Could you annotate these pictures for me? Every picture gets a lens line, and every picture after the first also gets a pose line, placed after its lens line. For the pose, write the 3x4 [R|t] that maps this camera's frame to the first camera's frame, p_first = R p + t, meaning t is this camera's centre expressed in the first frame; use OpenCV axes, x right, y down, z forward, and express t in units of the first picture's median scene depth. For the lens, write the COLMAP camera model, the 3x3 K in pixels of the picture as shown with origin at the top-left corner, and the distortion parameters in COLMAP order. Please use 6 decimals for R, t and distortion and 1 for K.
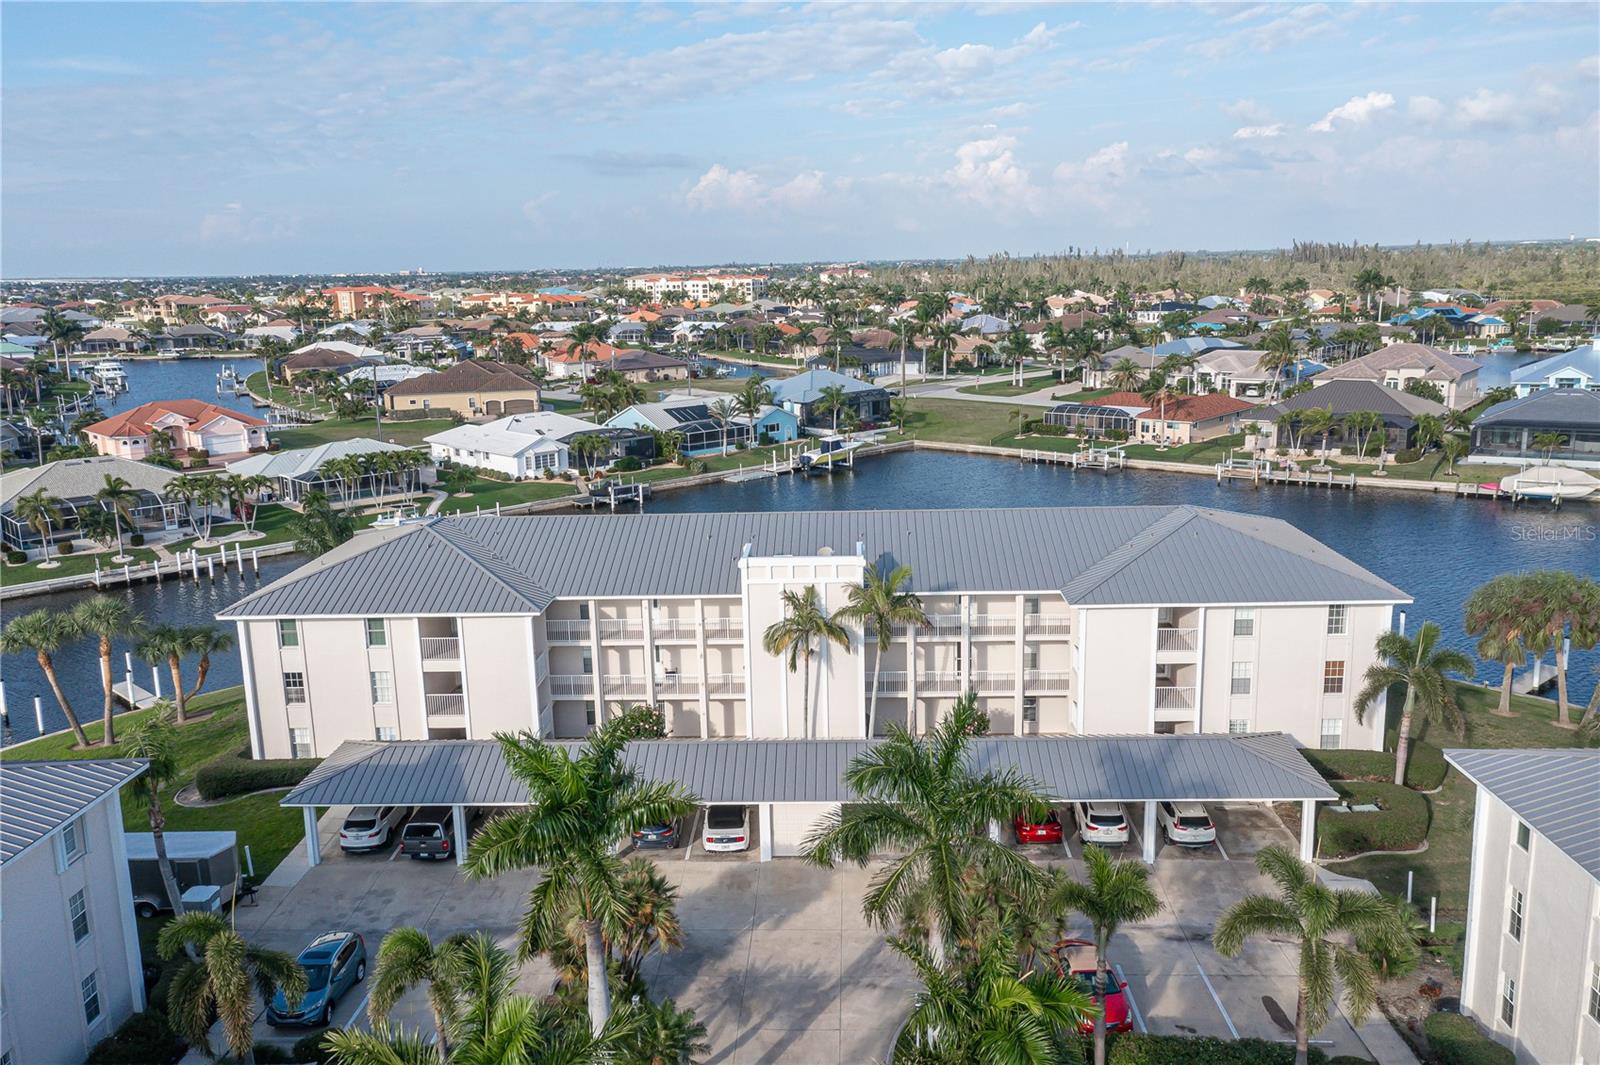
lens RADIAL K [[1274.7, 0, 773.8], [0, 1274.7, 534.0], [0, 0, 1]] dist [0.030539, 0.003875]
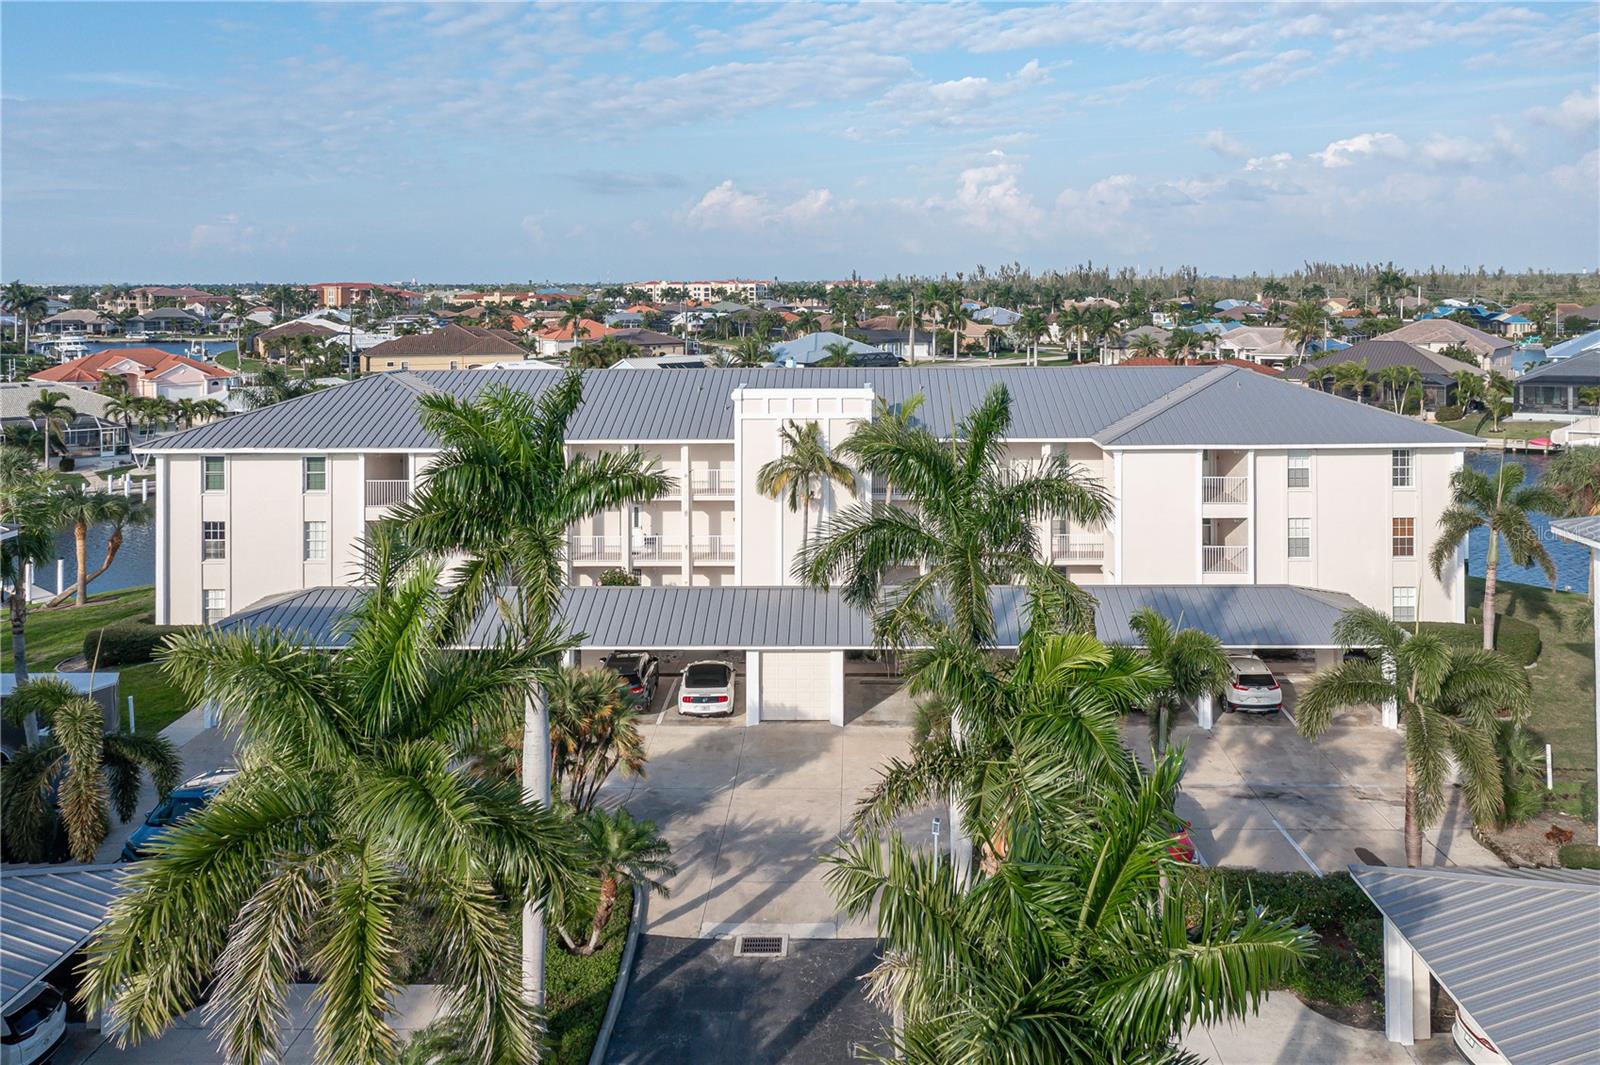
lens RADIAL K [[1271.6, 0, 801.7], [0, 1271.6, 532.4], [0, 0, 1]] dist [0.026505, 0.004904]
pose [[0.999436, 0.027143, 0.019795, 0.004686], [-0.022266, 0.976429, -0.214689, 0.237405], [-0.025156, 0.214127, 0.976482, 0.117232]]
